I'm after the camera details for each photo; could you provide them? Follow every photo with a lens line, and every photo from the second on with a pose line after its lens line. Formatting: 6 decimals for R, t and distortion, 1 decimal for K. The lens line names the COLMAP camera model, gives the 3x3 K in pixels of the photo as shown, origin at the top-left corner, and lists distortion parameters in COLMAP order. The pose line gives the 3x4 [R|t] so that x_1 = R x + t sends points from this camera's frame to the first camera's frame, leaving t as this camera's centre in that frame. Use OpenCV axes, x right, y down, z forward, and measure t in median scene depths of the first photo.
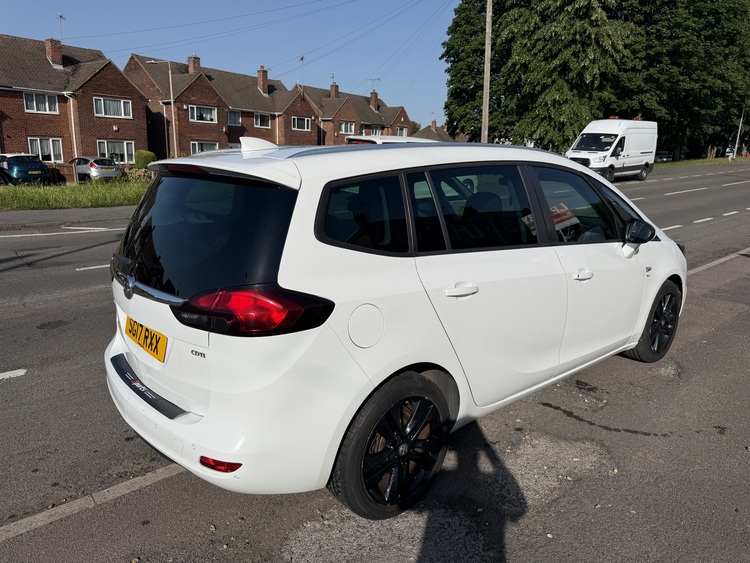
lens RADIAL K [[528.8, 0, 374.1], [0, 528.8, 285.6], [0, 0, 1]] dist [0.028789, -0.034563]
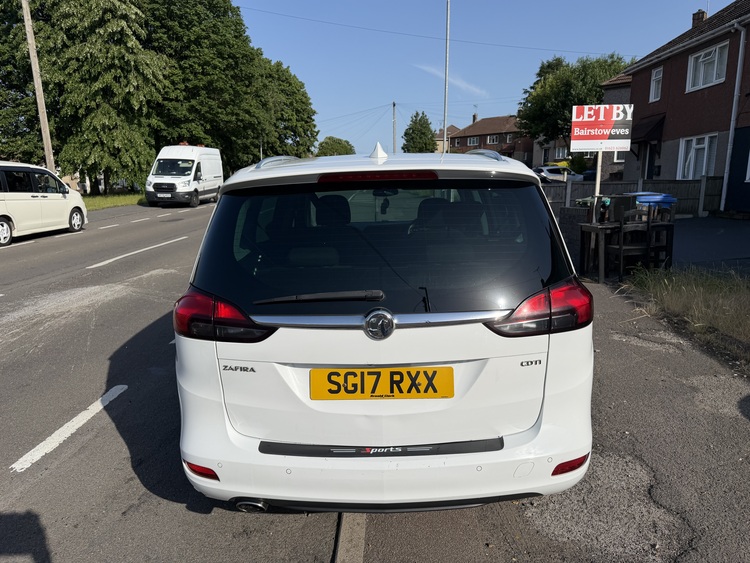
lens RADIAL K [[528.8, 0, 379.5], [0, 528.8, 286.8], [0, 0, 1]] dist [0.028789, -0.034563]
pose [[0.667913, -0.173383, 0.723762, -0.071363], [0.206973, 0.977395, 0.043141, -0.005976], [-0.714881, 0.120985, 0.688700, 0.032094]]
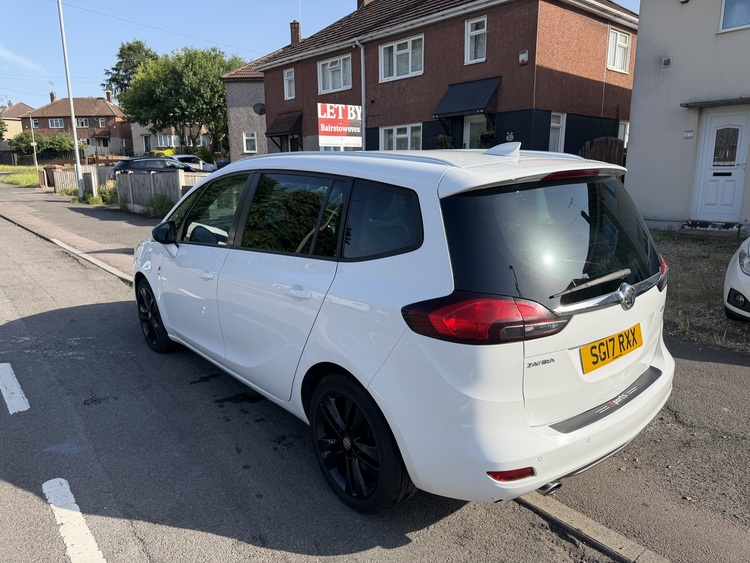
lens RADIAL K [[528.8, 0, 374.0], [0, 528.8, 286.3], [0, 0, 1]] dist [0.028789, -0.034563]
pose [[0.014567, -0.243712, 0.969738, -0.098009], [0.256414, 0.938320, 0.231964, -0.025076], [-0.966457, 0.245276, 0.076160, 0.096046]]
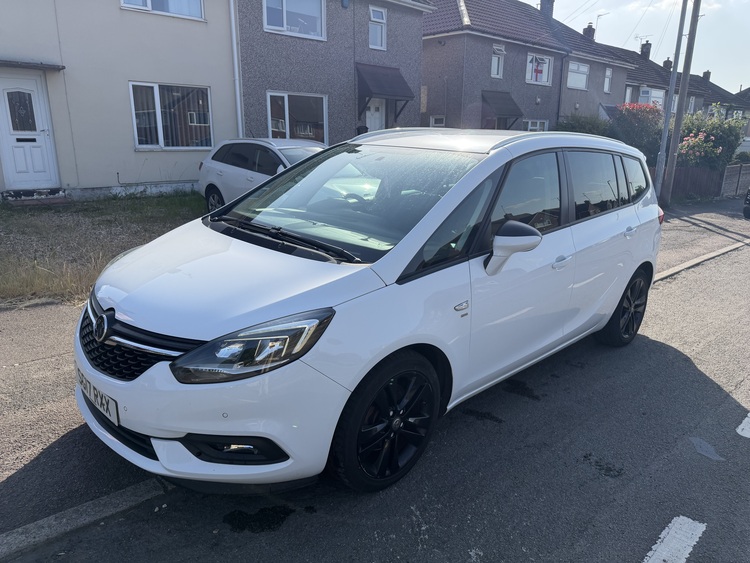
lens RADIAL K [[528.8, 0, 383.1], [0, 528.8, 280.4], [0, 0, 1]] dist [0.028789, -0.034563]
pose [[-0.996286, -0.033508, -0.079320, 0.039558], [-0.068056, 0.870779, 0.486943, -0.053088], [0.052753, 0.490532, -0.869825, 0.217063]]
